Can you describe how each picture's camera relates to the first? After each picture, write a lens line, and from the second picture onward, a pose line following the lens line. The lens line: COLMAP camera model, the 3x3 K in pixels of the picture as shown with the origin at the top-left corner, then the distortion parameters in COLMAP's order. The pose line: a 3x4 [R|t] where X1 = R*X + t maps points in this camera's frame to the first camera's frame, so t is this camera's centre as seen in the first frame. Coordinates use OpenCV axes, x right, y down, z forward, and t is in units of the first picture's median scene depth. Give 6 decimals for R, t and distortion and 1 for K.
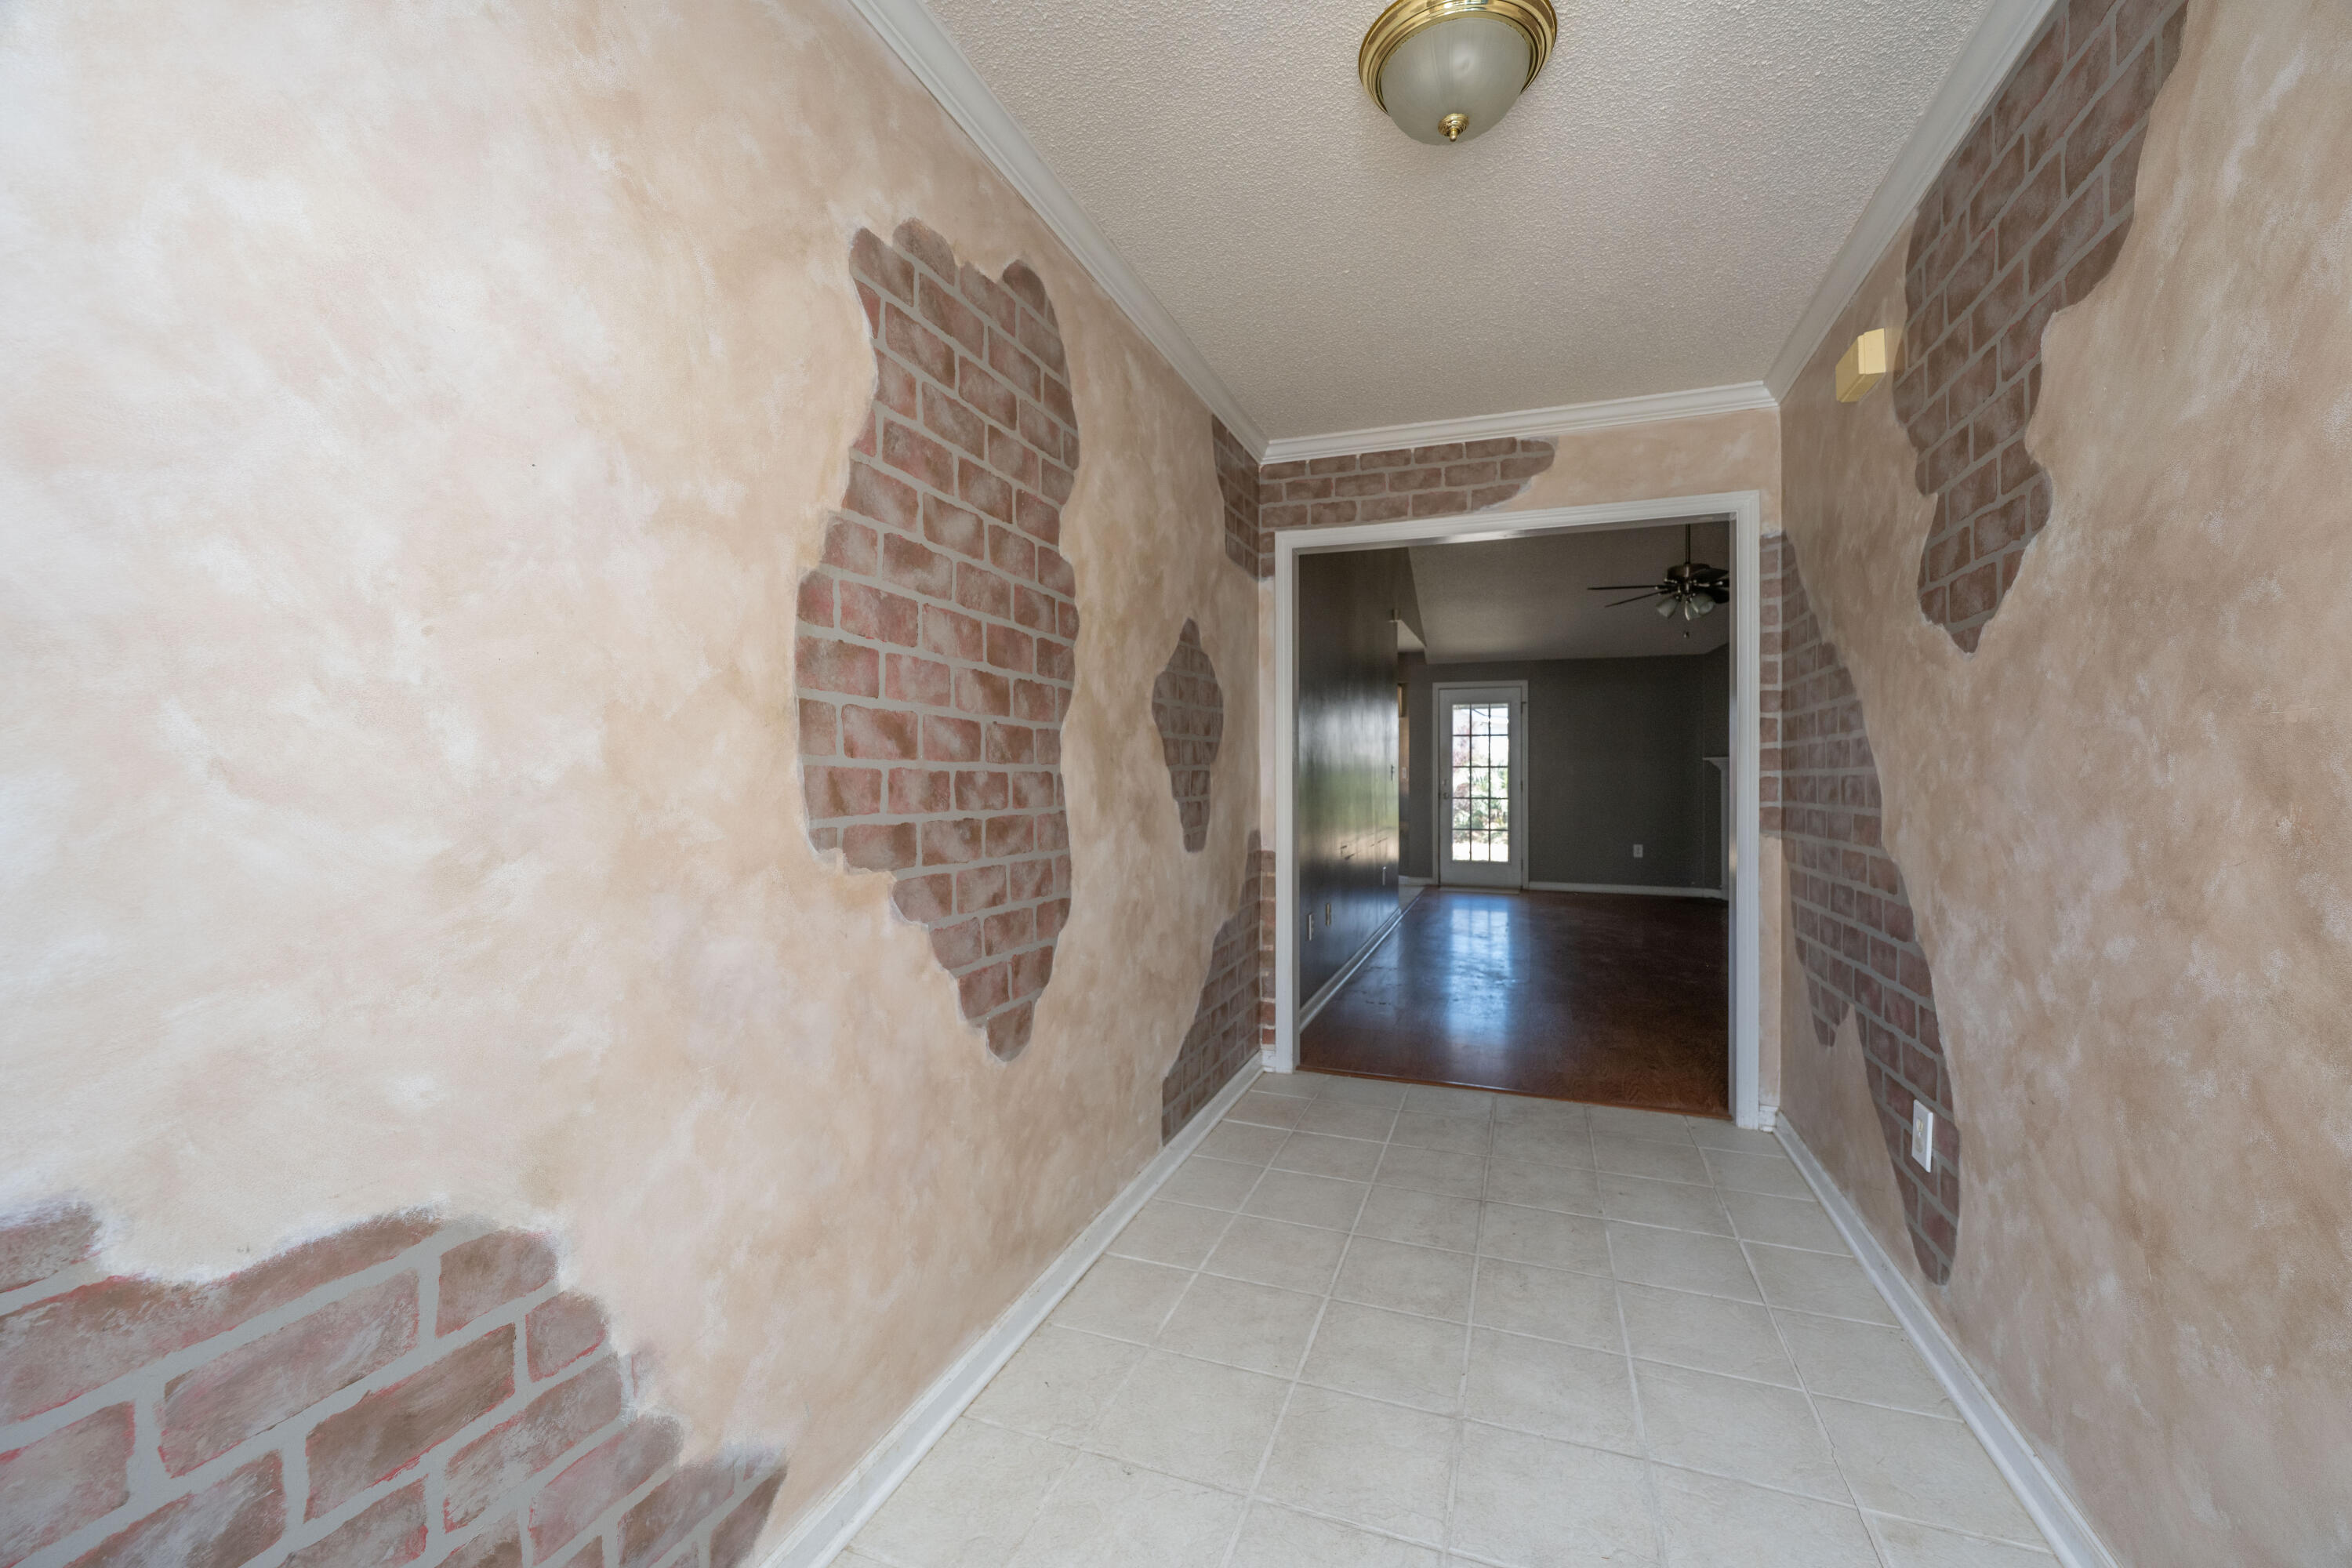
lens RADIAL K [[933.4, 0, 1191.1], [0, 933.4, 775.2], [0, 0, 1]] dist [-0.000816, -0.000092]
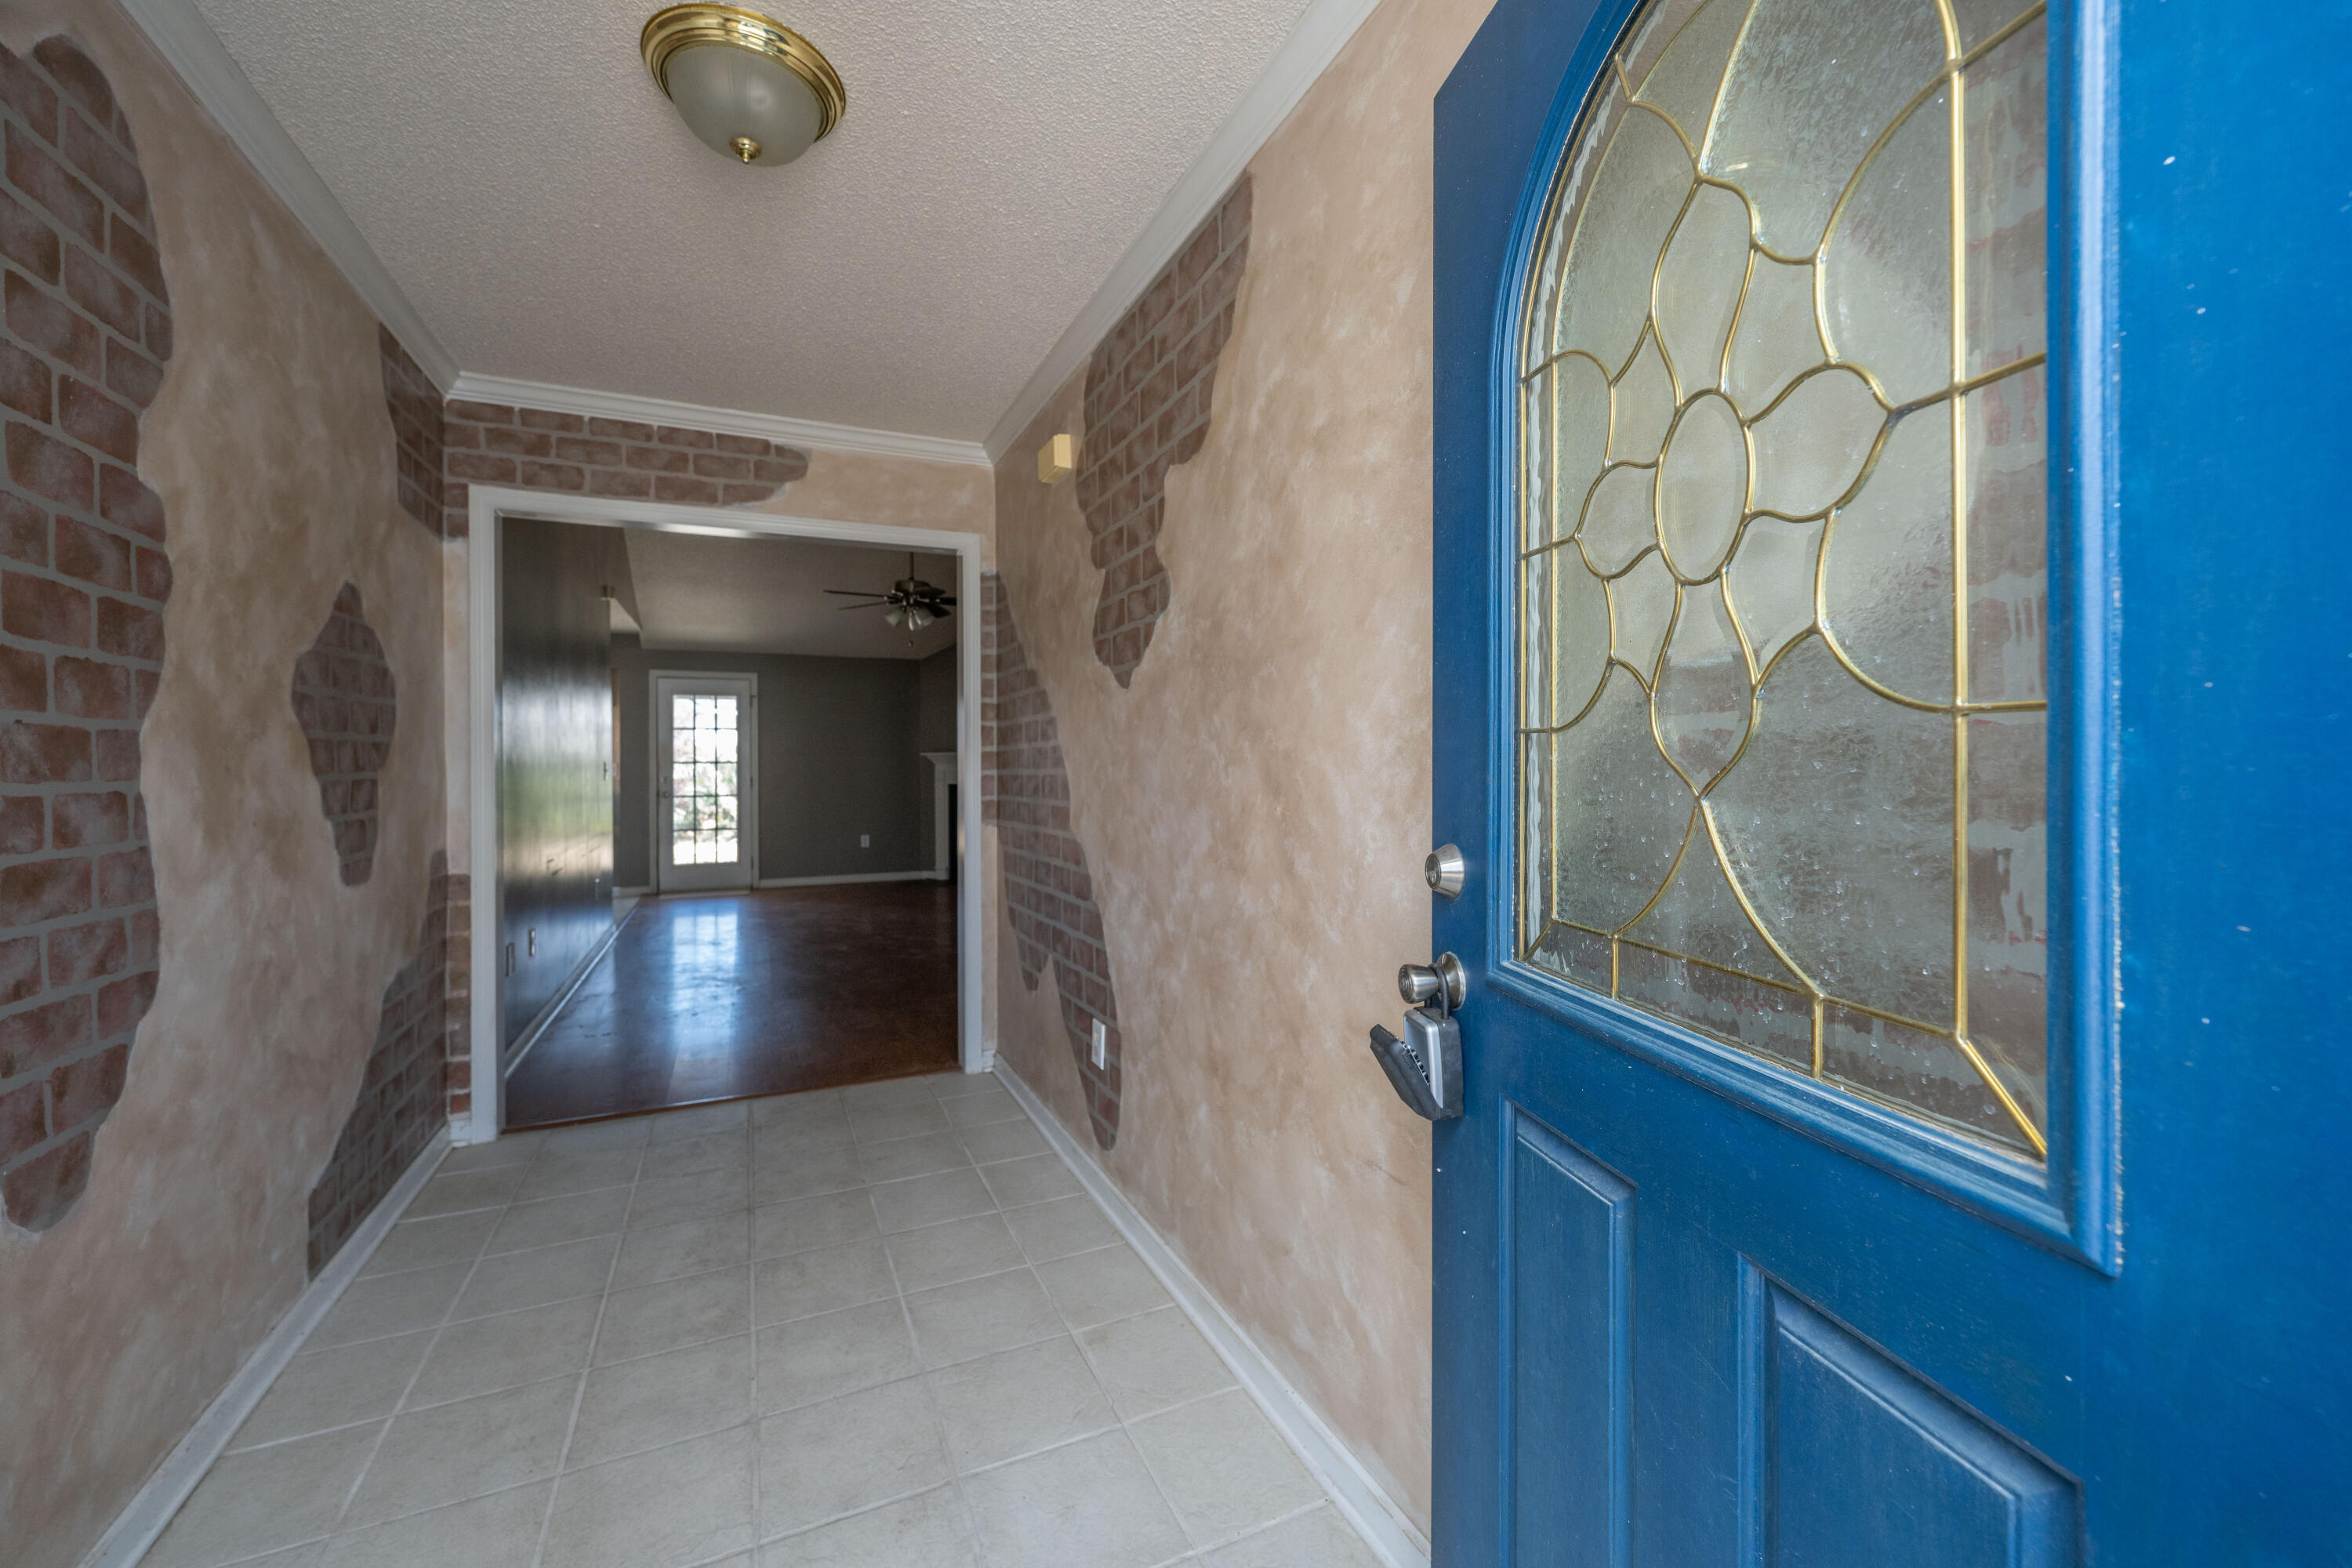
lens RADIAL K [[1003.0, 0, 1184.1], [0, 1003.0, 751.1], [0, 0, 1]] dist [-0.000868, -0.000484]
pose [[0.694083, -0.004079, 0.719883, -0.142428], [0.006766, 0.999977, -0.000857, -0.028362], [-0.719863, 0.005466, 0.694095, -0.080182]]
